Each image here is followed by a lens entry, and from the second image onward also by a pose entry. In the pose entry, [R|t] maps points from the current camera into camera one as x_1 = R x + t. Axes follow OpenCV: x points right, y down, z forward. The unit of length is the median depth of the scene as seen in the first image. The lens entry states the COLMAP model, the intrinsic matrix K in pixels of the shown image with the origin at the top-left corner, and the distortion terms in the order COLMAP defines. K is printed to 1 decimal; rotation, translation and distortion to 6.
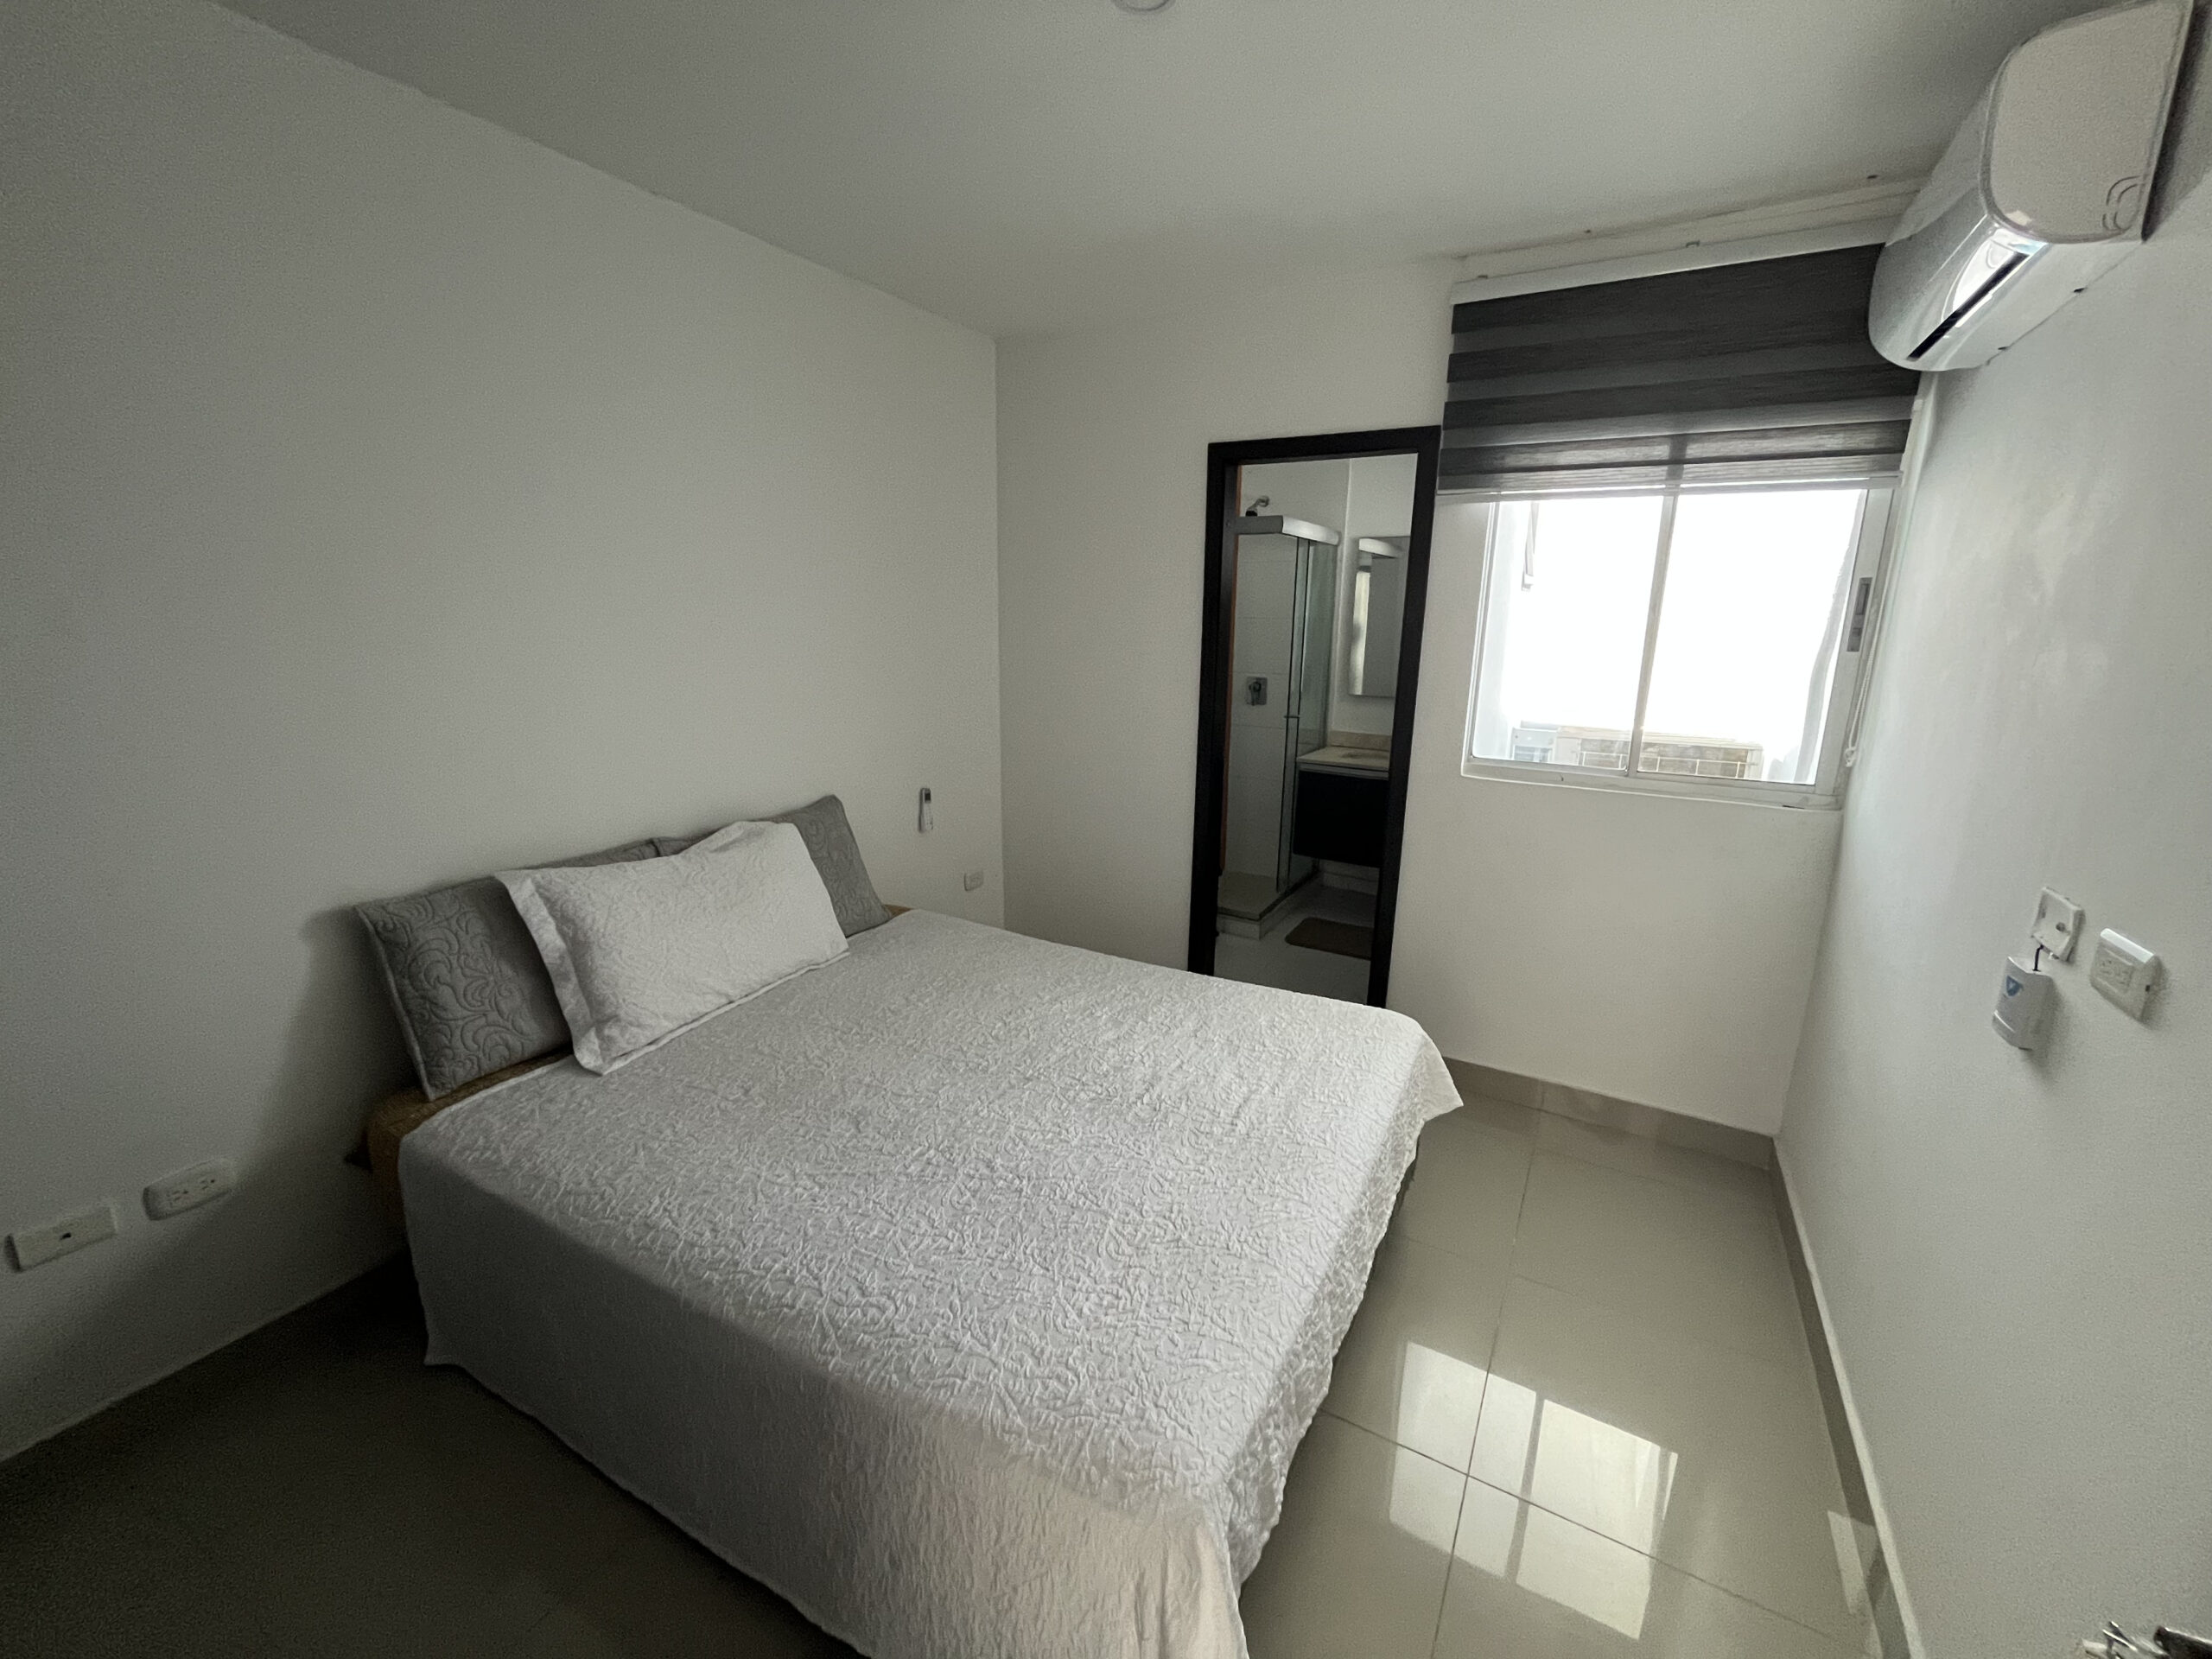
lens RADIAL K [[895.2, 0, 1112.4], [0, 895.2, 826.6], [0, 0, 1]] dist [-0.000775, -0.000547]
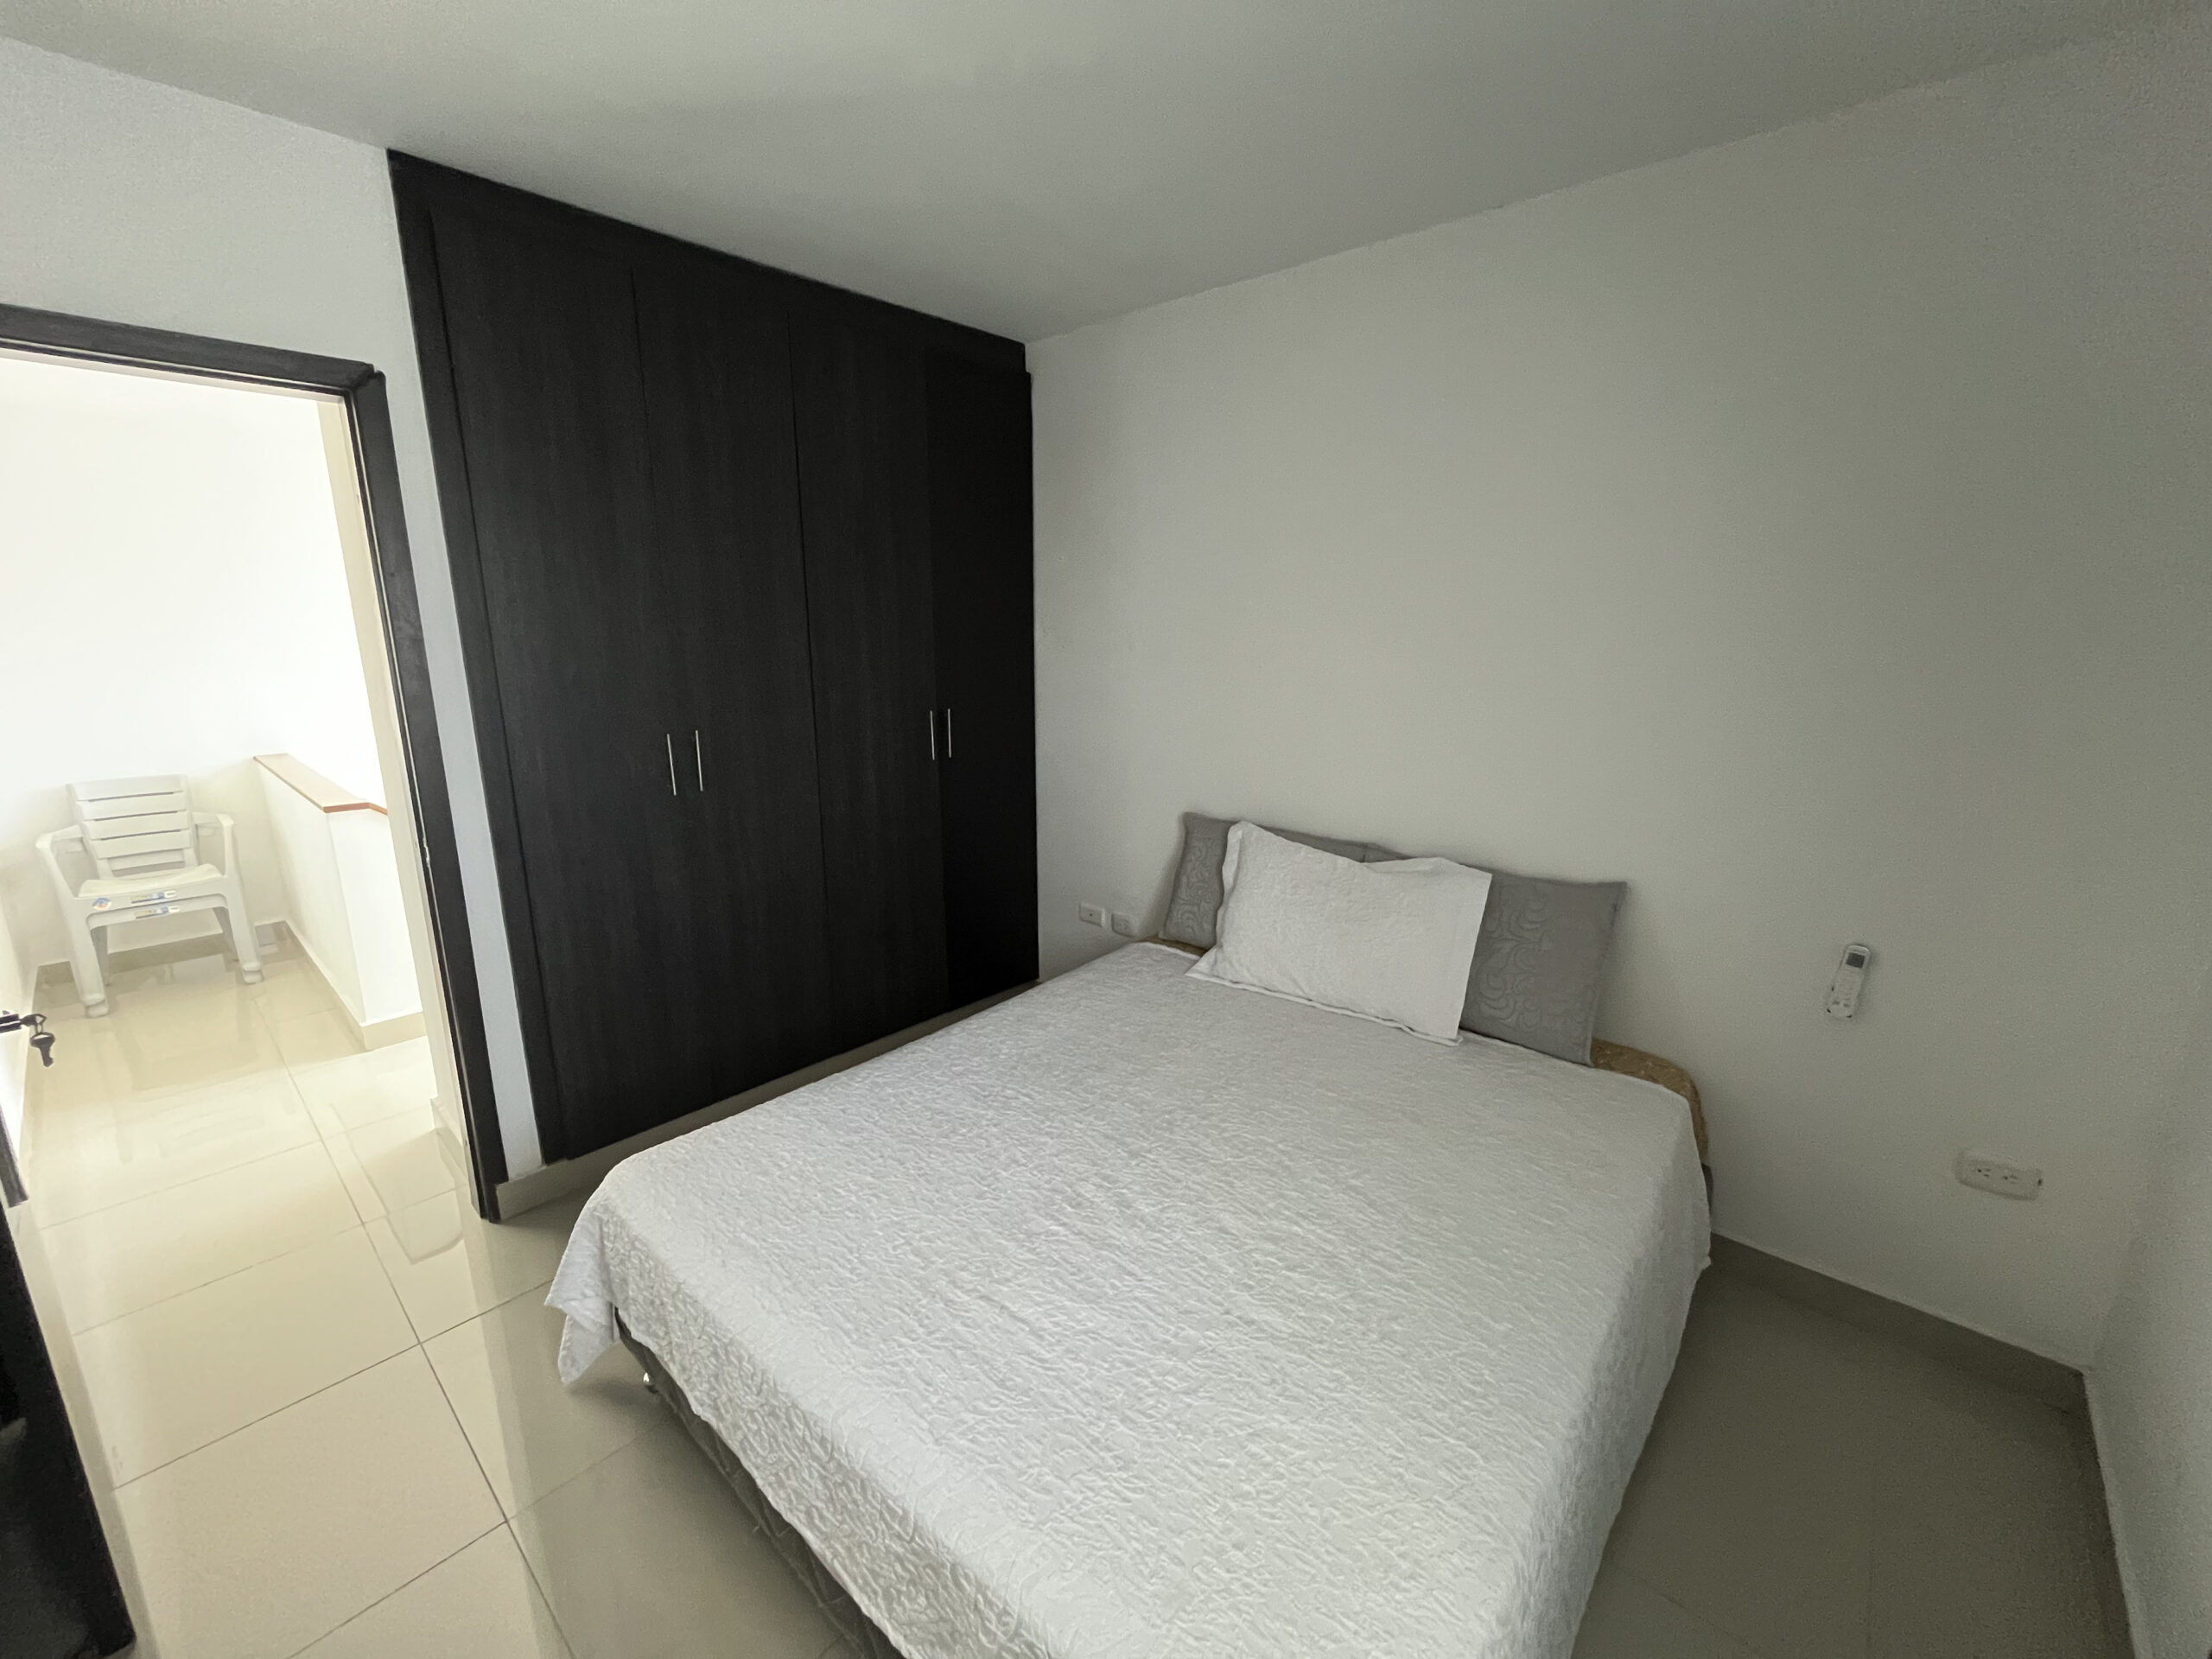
lens RADIAL K [[895.2, 0, 1112.4], [0, 895.2, 826.6], [0, 0, 1]] dist [-0.000775, -0.000547]
pose [[-0.215057, 0.201536, -0.955580, 0.620925], [-0.225220, 0.941866, 0.249330, -0.217728], [0.950277, 0.268836, -0.157165, 0.909676]]
